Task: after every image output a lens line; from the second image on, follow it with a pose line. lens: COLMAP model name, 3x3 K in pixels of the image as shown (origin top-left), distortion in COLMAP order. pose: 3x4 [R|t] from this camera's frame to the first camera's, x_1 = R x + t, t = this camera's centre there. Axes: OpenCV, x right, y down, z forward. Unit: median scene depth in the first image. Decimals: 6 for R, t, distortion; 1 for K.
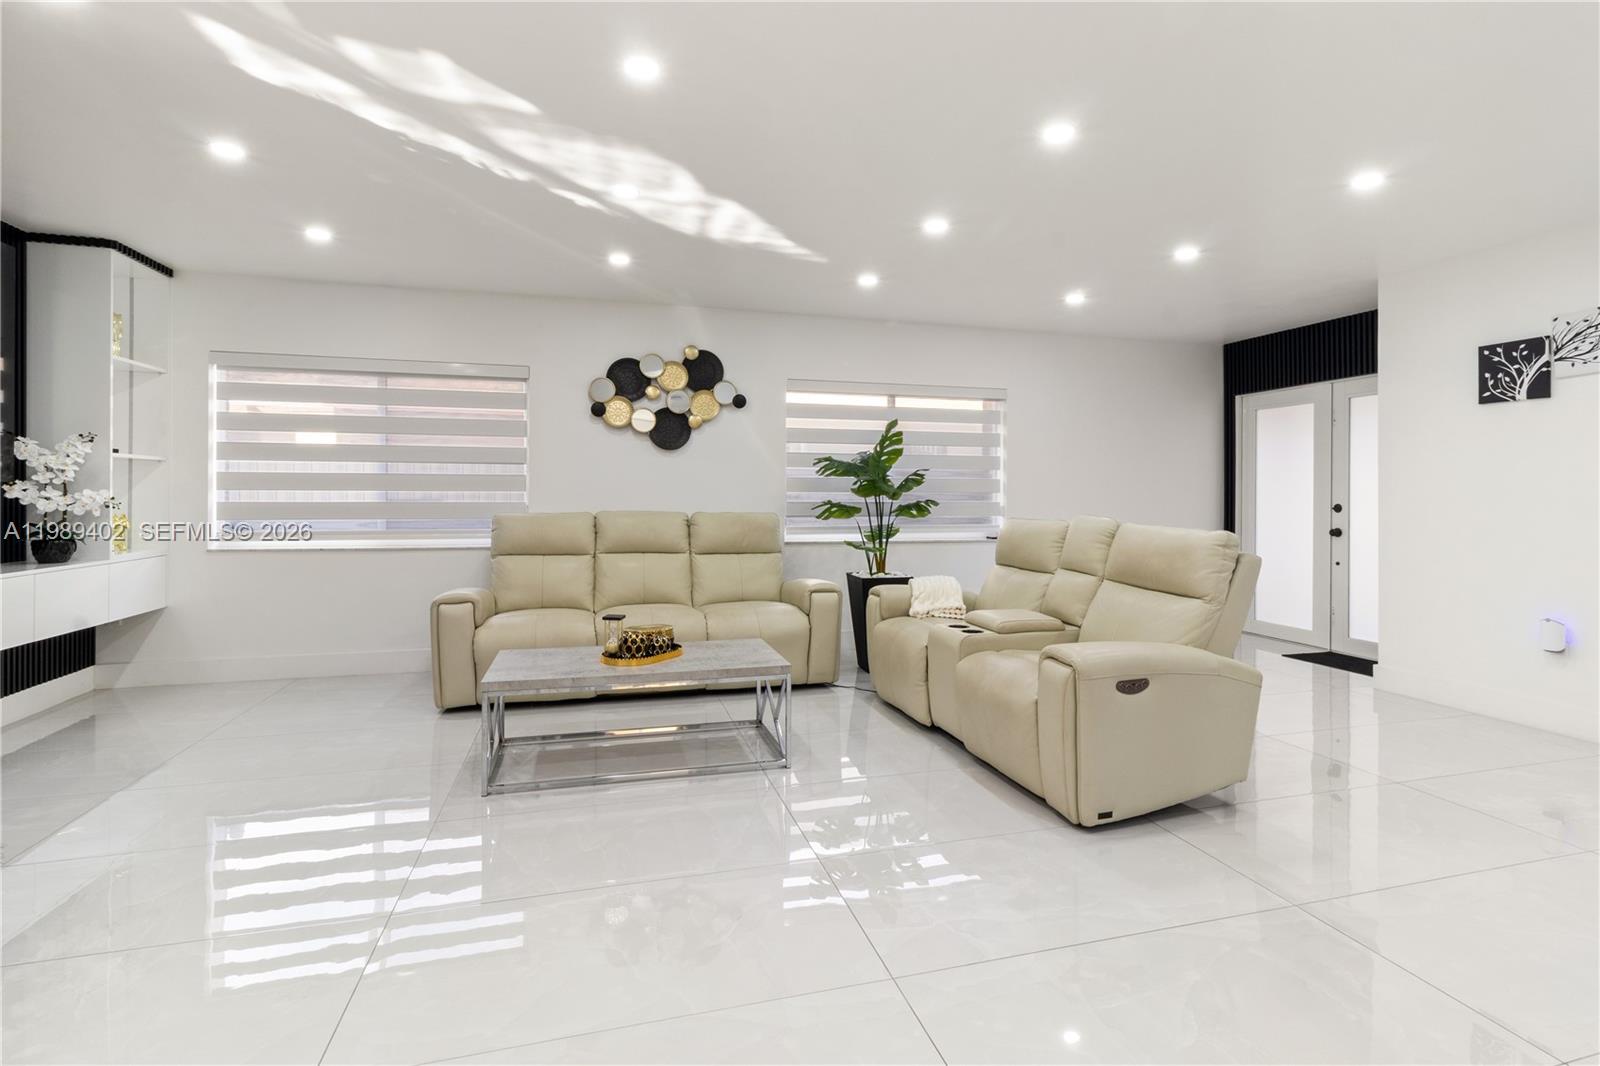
lens RADIAL K [[746.8, 0, 806.3], [0, 746.8, 484.9], [0, 0, 1]] dist [0.002235, 0.000804]
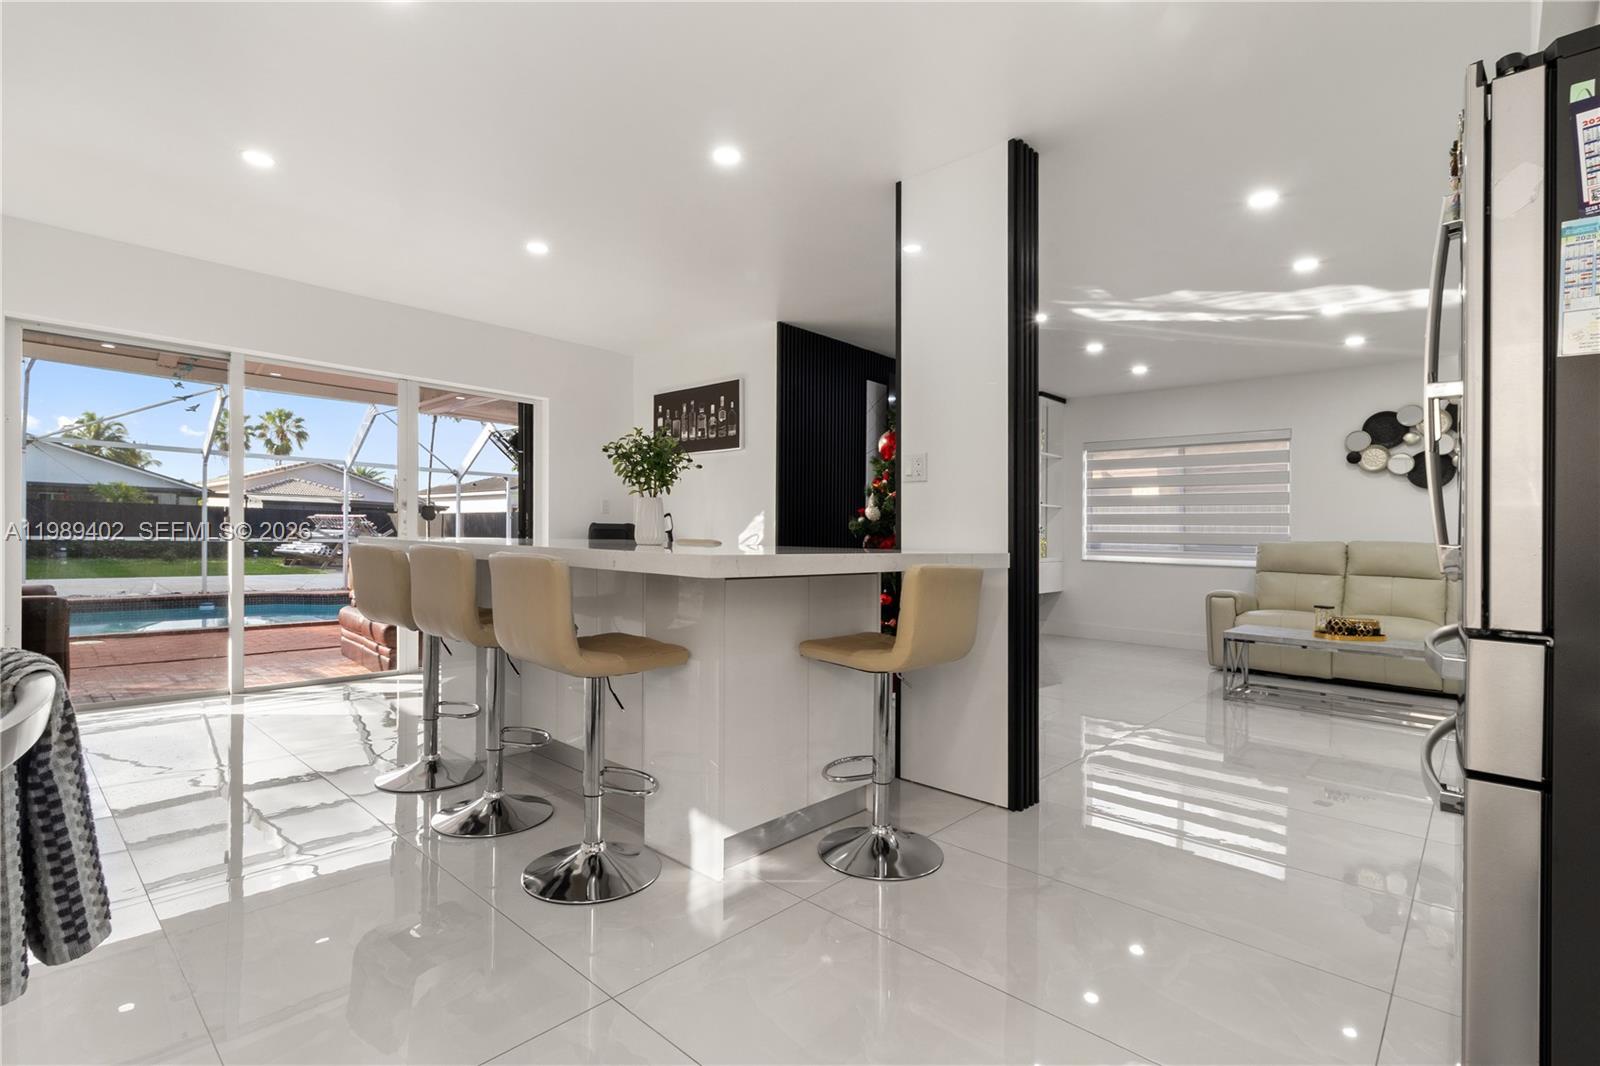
lens RADIAL K [[746.8, 0, 794.0], [0, 746.8, 522.9], [0, 0, 1]] dist [0.002235, 0.000804]
pose [[0.517814, -0.007054, -0.855464, 0.295496], [-0.004291, 0.999932, -0.010843, 0.022167], [0.855482, 0.009285, 0.517749, -0.413803]]
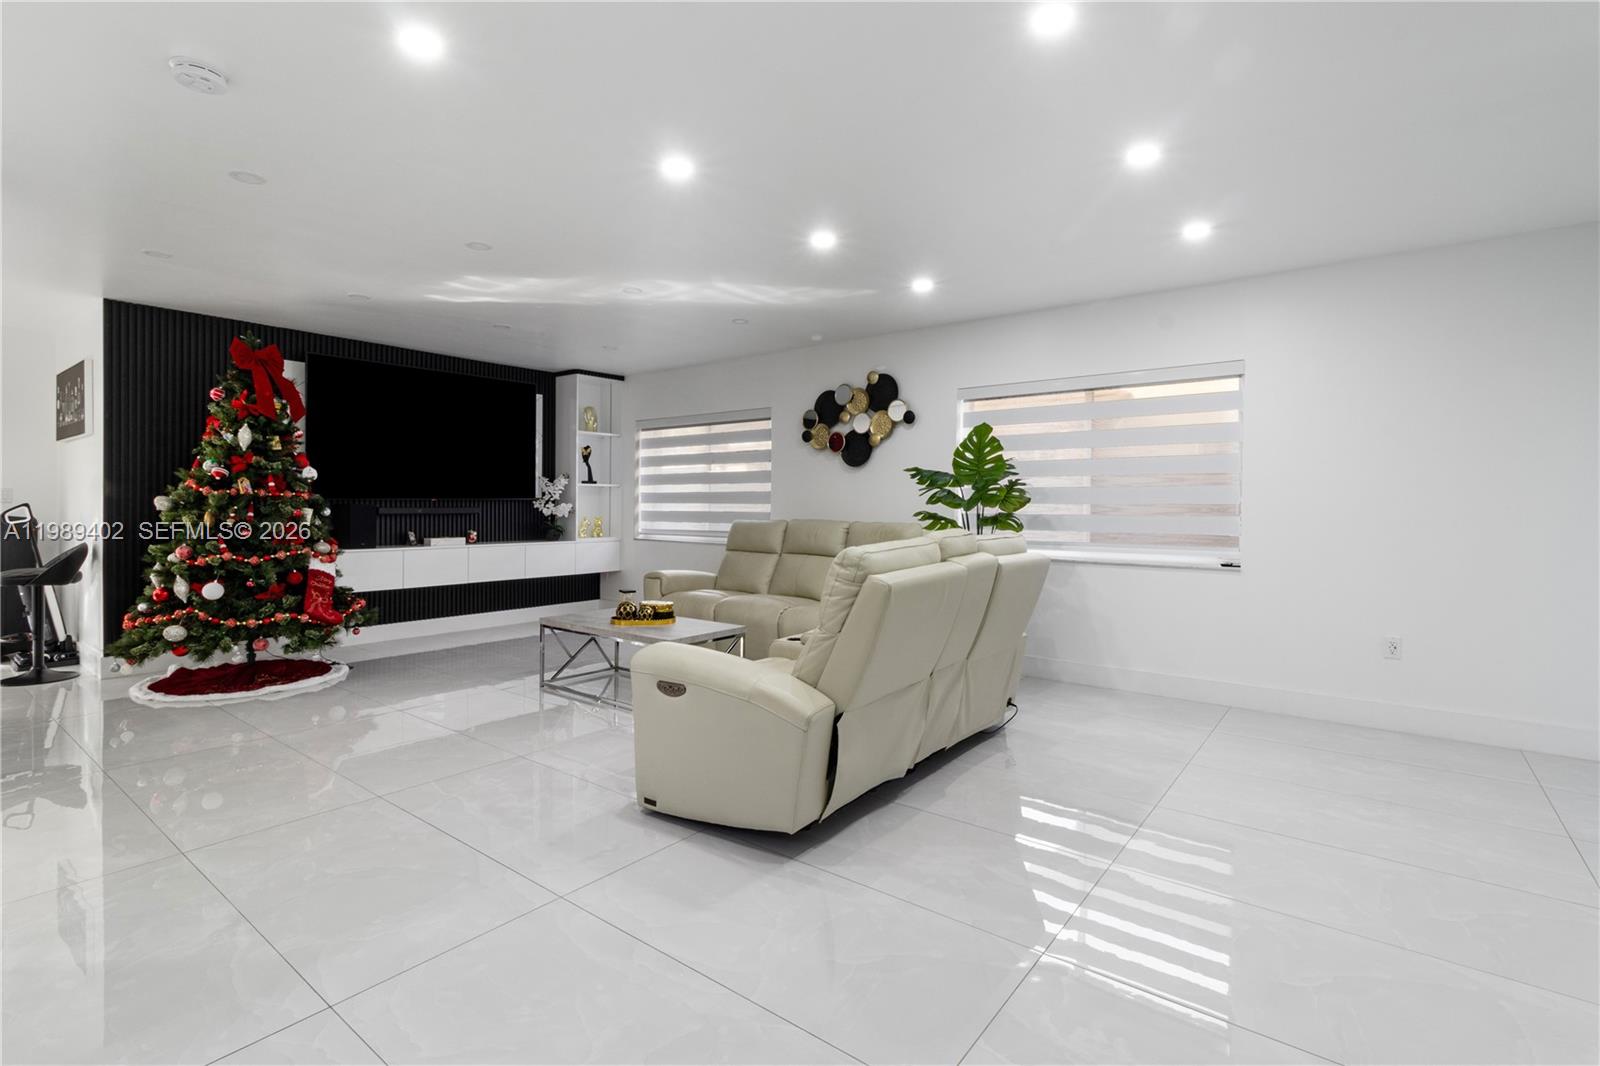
lens RADIAL K [[746.8, 0, 766.4], [0, 746.8, 496.1], [0, 0, 1]] dist [0.002235, 0.000804]
pose [[0.582586, -0.010227, -0.812705, 0.689433], [0.011546, 0.999924, -0.004306, 0.000795], [0.812687, -0.006875, 0.582660, 0.241642]]
